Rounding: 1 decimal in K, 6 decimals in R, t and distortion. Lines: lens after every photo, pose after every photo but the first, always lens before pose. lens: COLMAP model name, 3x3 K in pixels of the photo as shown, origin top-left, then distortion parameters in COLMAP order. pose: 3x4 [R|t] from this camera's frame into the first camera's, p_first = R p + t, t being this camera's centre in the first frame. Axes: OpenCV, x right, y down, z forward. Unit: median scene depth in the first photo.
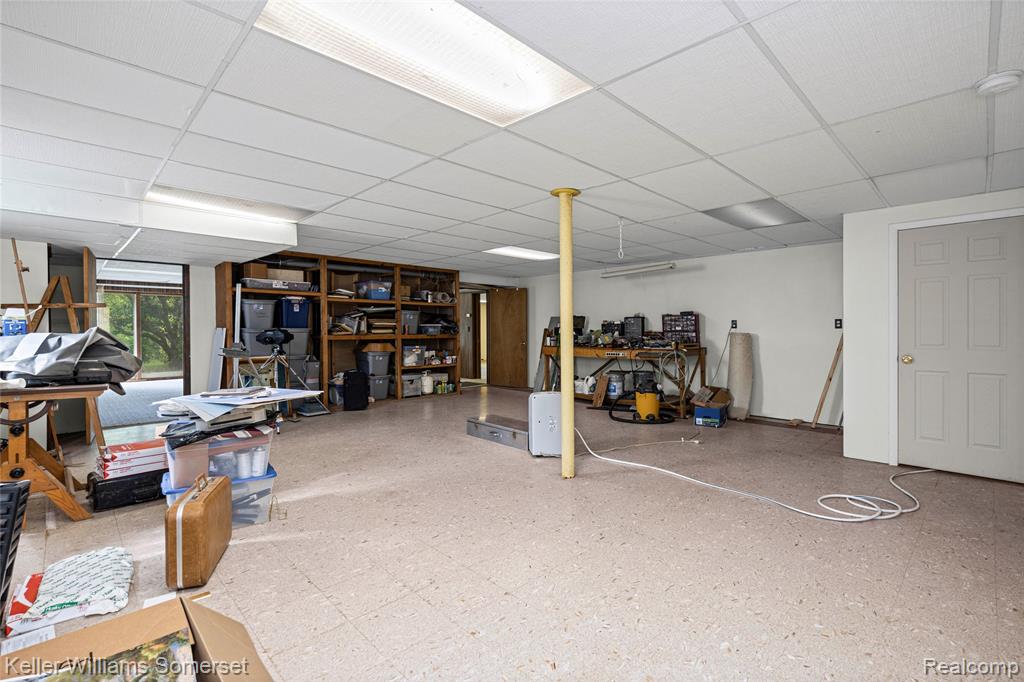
lens RADIAL K [[470.2, 0, 506.6], [0, 470.2, 337.2], [0, 0, 1]] dist [0.001464, 0.000425]
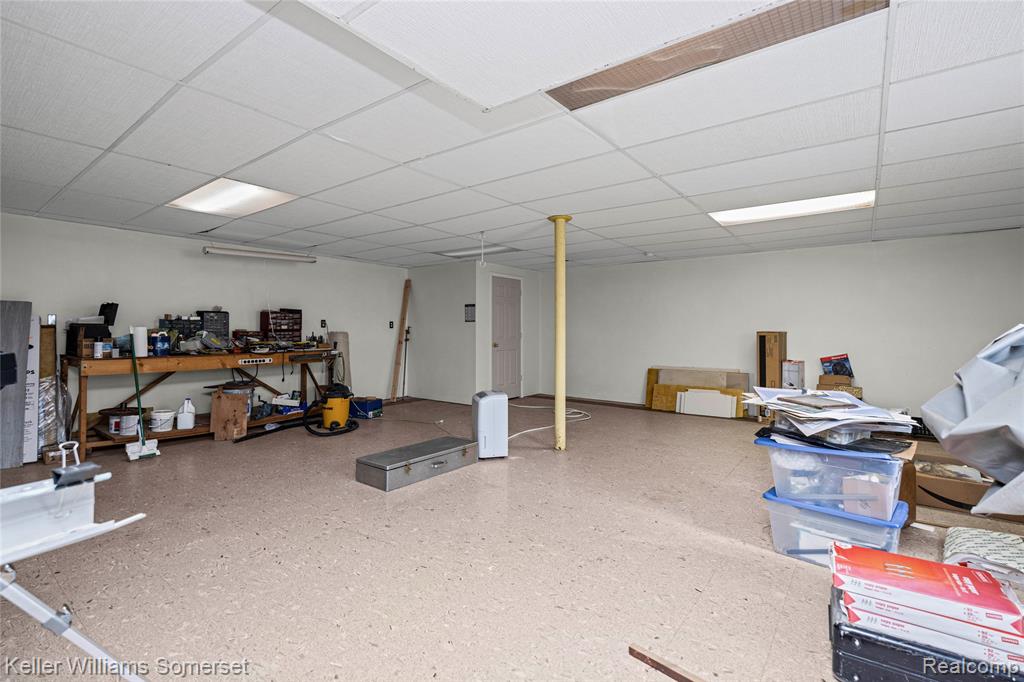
lens RADIAL K [[456.4, 0, 509.4], [0, 456.4, 324.3], [0, 0, 1]] dist [0.000103, -0.000359]
pose [[-0.153823, 0.010183, 0.988046, -0.816623], [0.011100, 0.999902, -0.008577, -0.017443], [-0.988036, 0.009648, -0.153921, 1.039007]]
